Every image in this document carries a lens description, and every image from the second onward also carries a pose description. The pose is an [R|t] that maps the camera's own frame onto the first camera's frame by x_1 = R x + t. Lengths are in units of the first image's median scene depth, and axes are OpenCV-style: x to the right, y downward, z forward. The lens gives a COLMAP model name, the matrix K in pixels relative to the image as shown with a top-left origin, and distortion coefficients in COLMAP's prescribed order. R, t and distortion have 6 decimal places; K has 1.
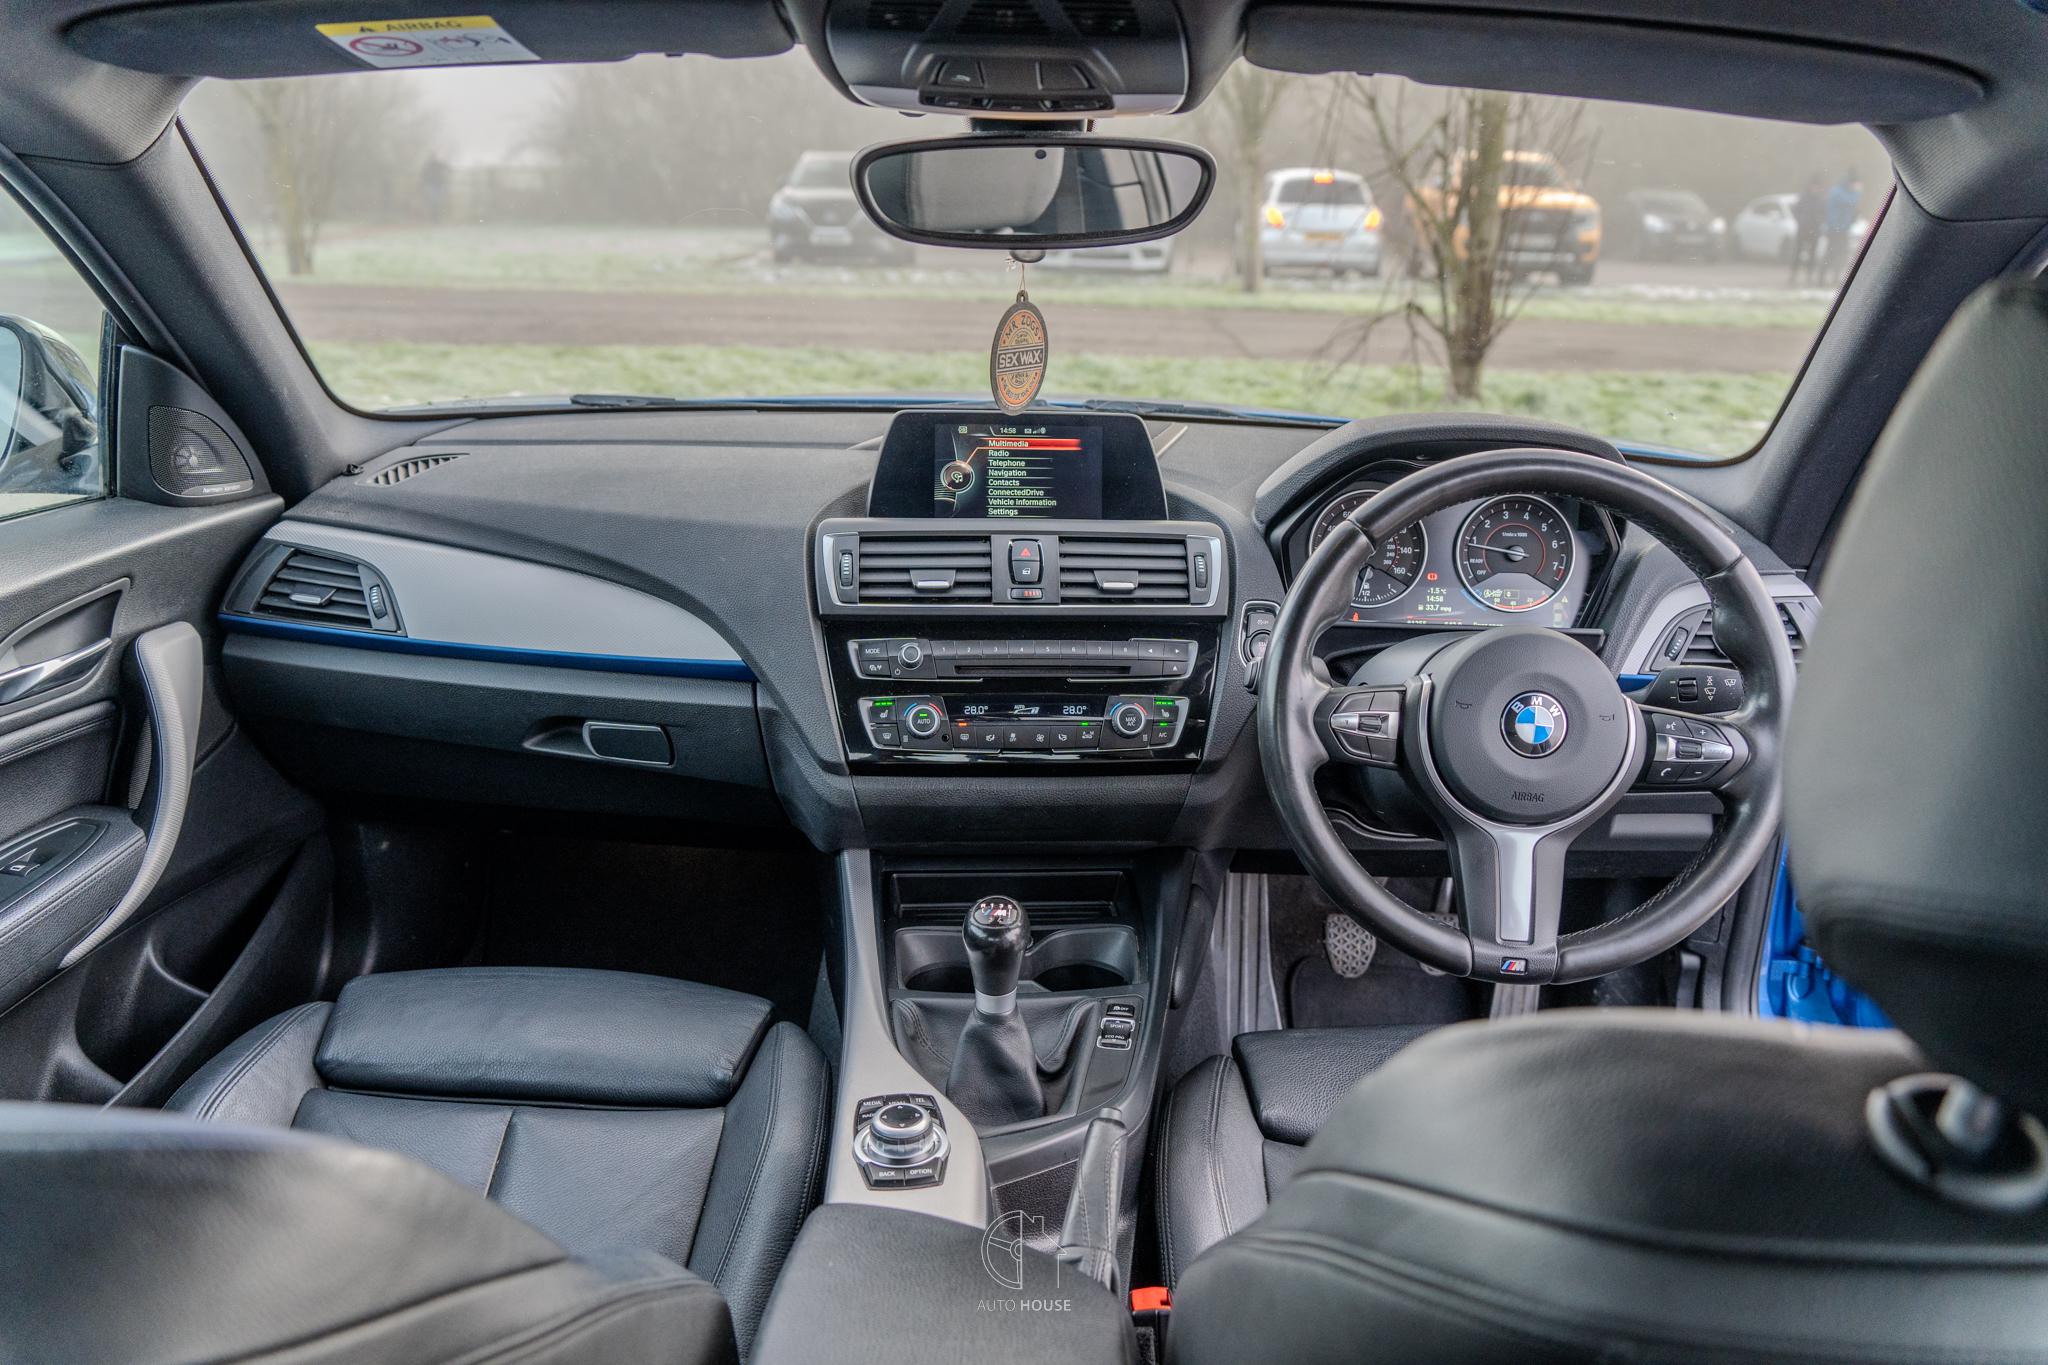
lens RADIAL K [[1567.6, 0, 1023.8], [0, 1567.6, 683.8], [0, 0, 1]] dist [-0.019622, 0.005162]
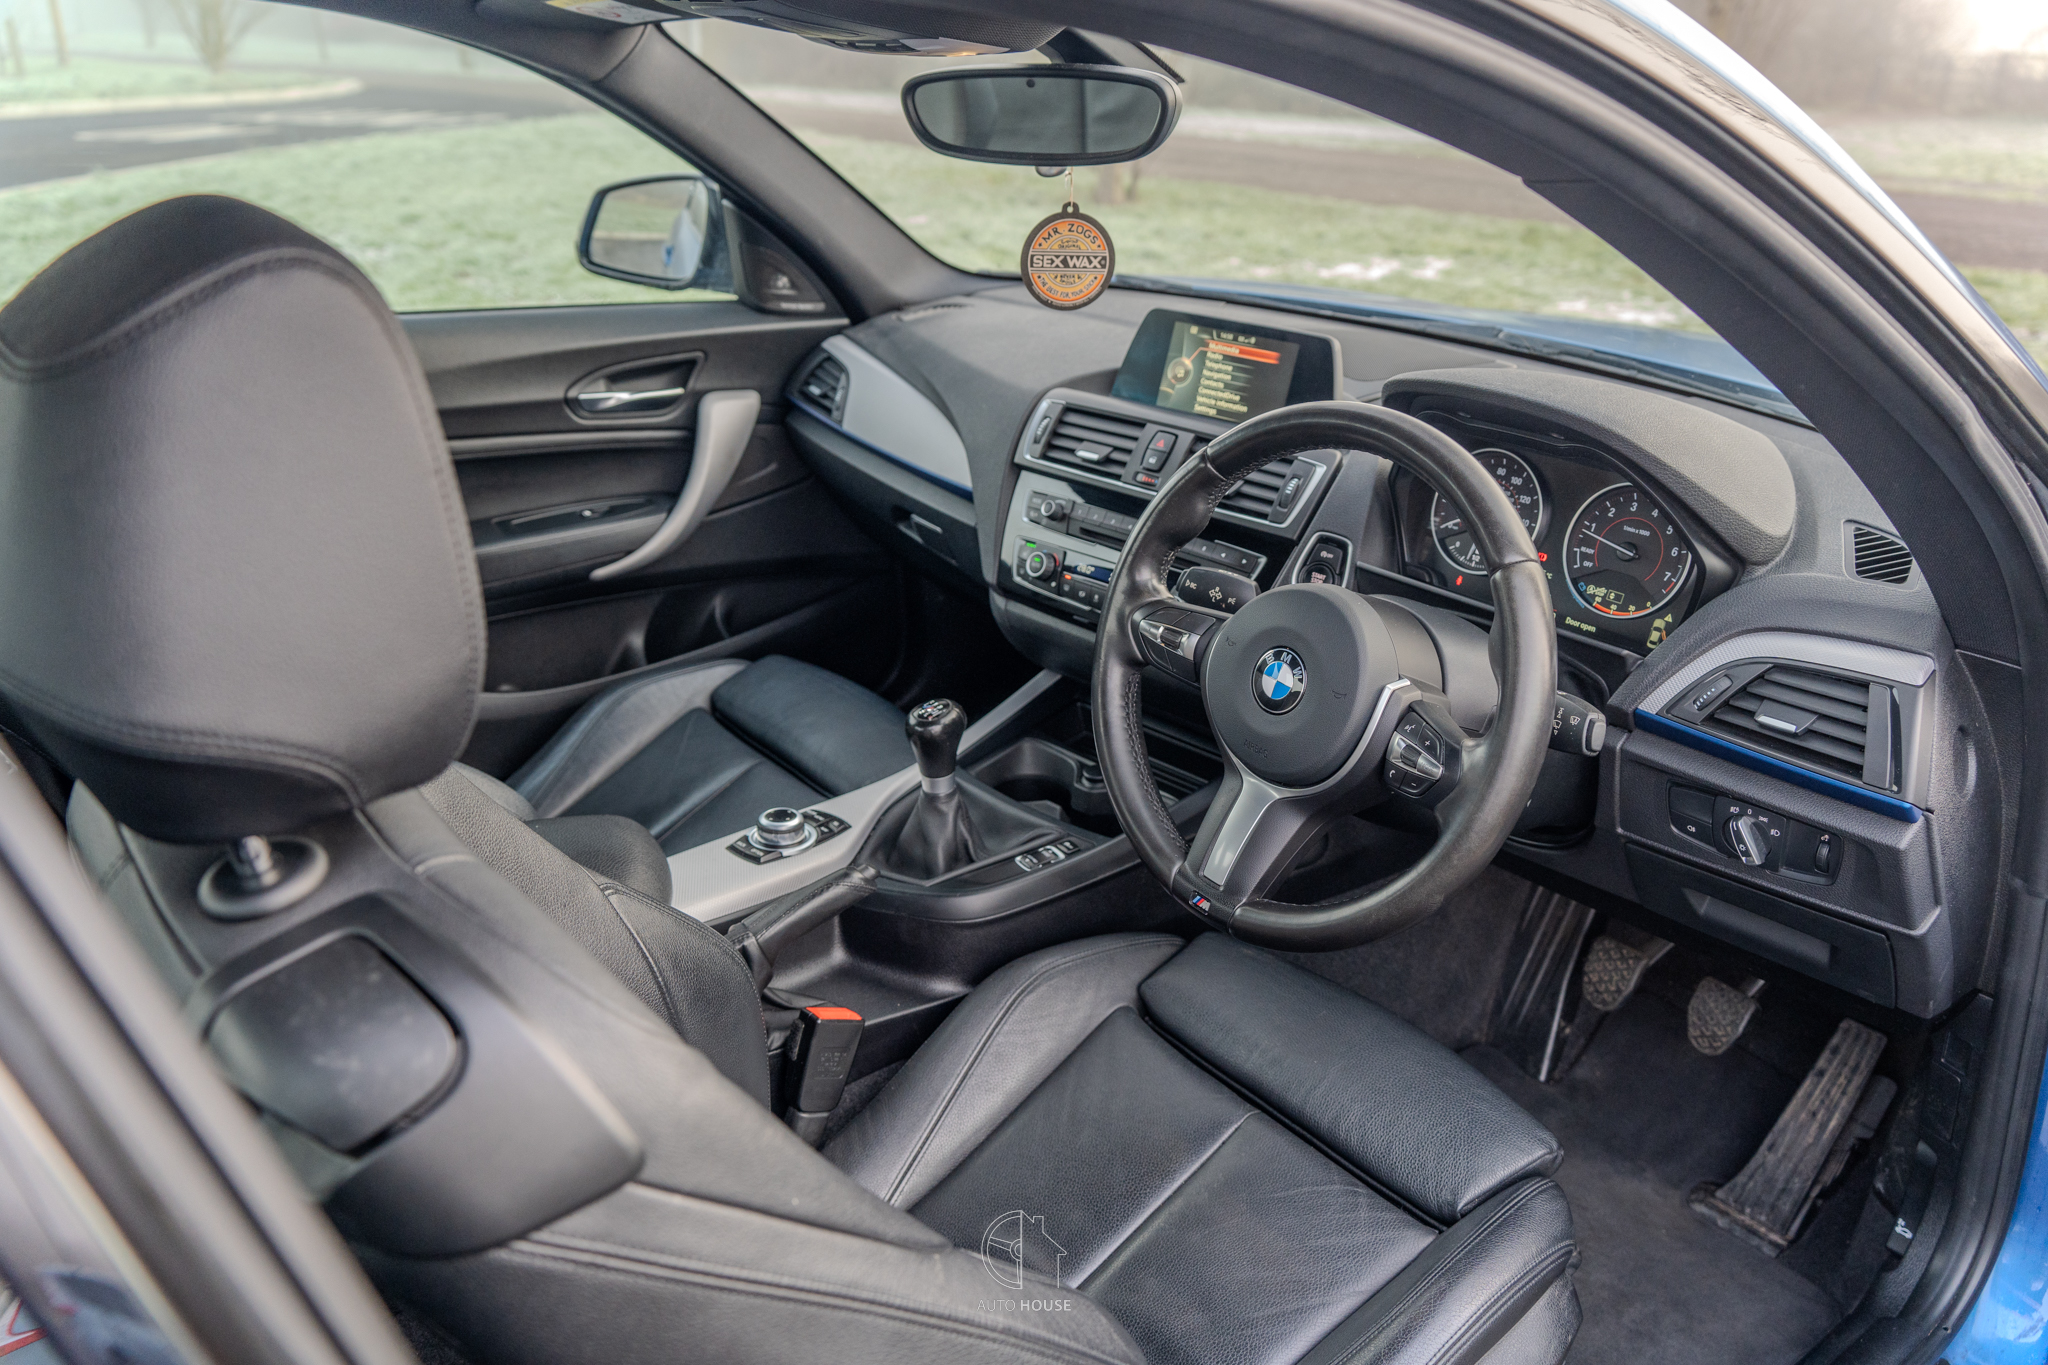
lens RADIAL K [[1567.6, 0, 1022.1], [0, 1567.6, 685.6], [0, 0, 1]] dist [-0.019622, 0.005162]
pose [[0.655243, 0.283286, -0.700290, 0.729026], [-0.236880, 0.957318, 0.165618, -0.076451], [0.717318, 0.057364, 0.694381, 0.160169]]
